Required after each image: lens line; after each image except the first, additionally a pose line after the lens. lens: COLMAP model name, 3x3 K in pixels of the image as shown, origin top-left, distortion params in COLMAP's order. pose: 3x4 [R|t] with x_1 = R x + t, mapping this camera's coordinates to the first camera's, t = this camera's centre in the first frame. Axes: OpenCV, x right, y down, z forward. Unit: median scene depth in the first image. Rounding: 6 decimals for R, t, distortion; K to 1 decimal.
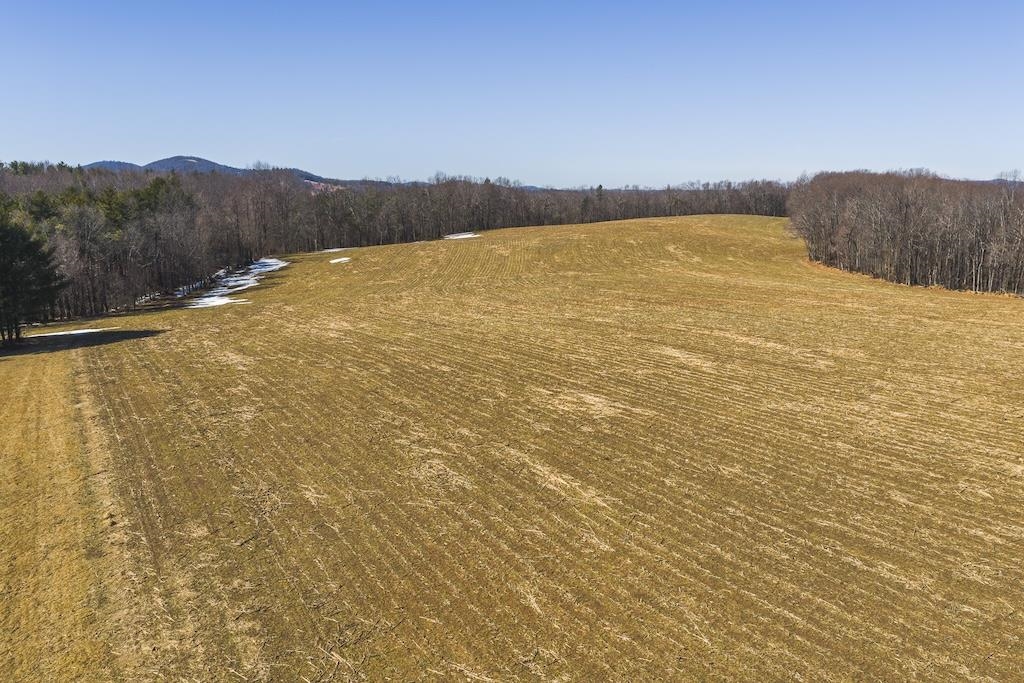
lens RADIAL K [[846.2, 0, 512.4], [0, 846.2, 337.9], [0, 0, 1]] dist [0.019701, -0.019476]
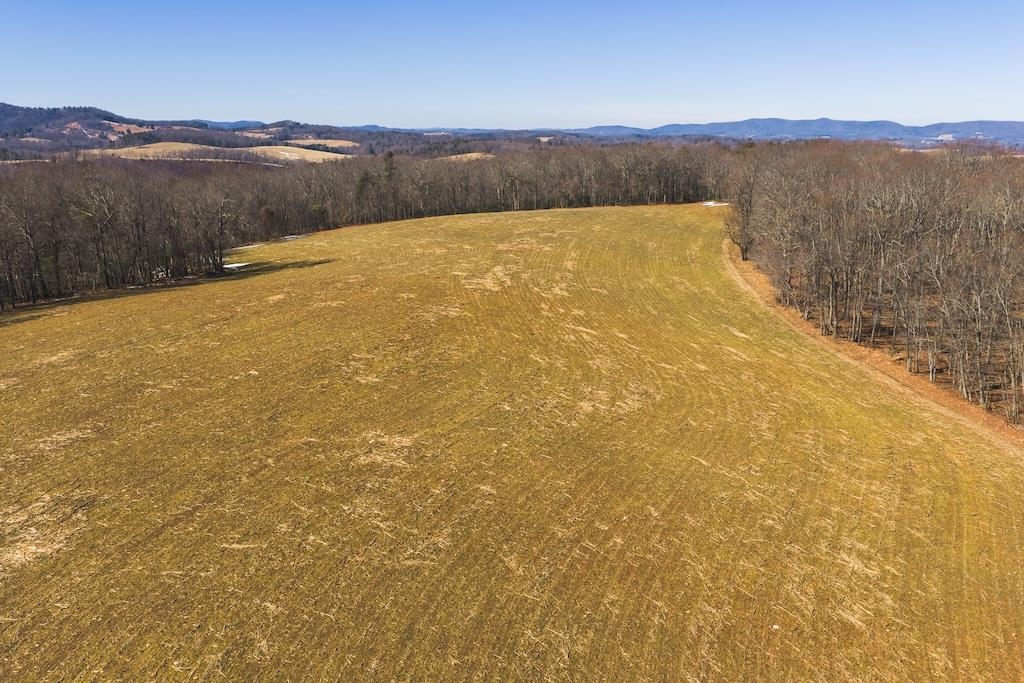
lens RADIAL K [[846.2, 0, 506.0], [0, 846.2, 342.3], [0, 0, 1]] dist [0.019701, -0.019476]
pose [[0.985663, -0.043292, 0.163075, 0.083832], [0.031123, 0.996587, 0.076455, -0.090919], [-0.165828, -0.070283, 0.983647, 0.388507]]
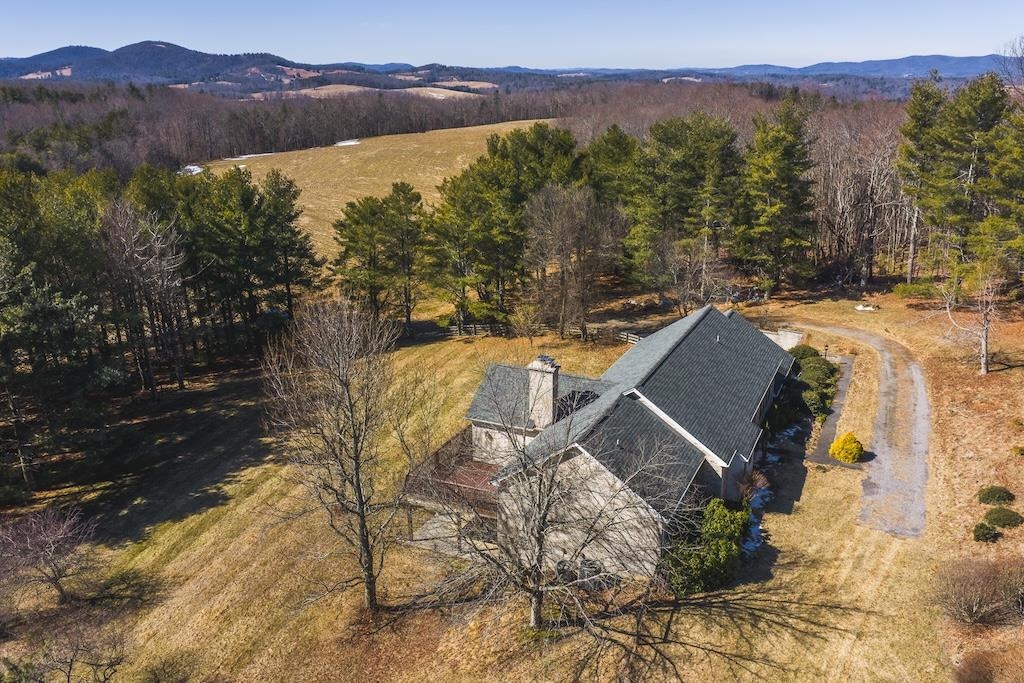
lens RADIAL K [[846.2, 0, 517.9], [0, 846.2, 342.3], [0, 0, 1]] dist [0.019701, -0.019476]
pose [[0.999756, -0.014598, 0.016555, 0.112737], [0.012176, 0.990366, 0.137940, 0.005788], [-0.018409, -0.137705, 0.990302, -0.231396]]
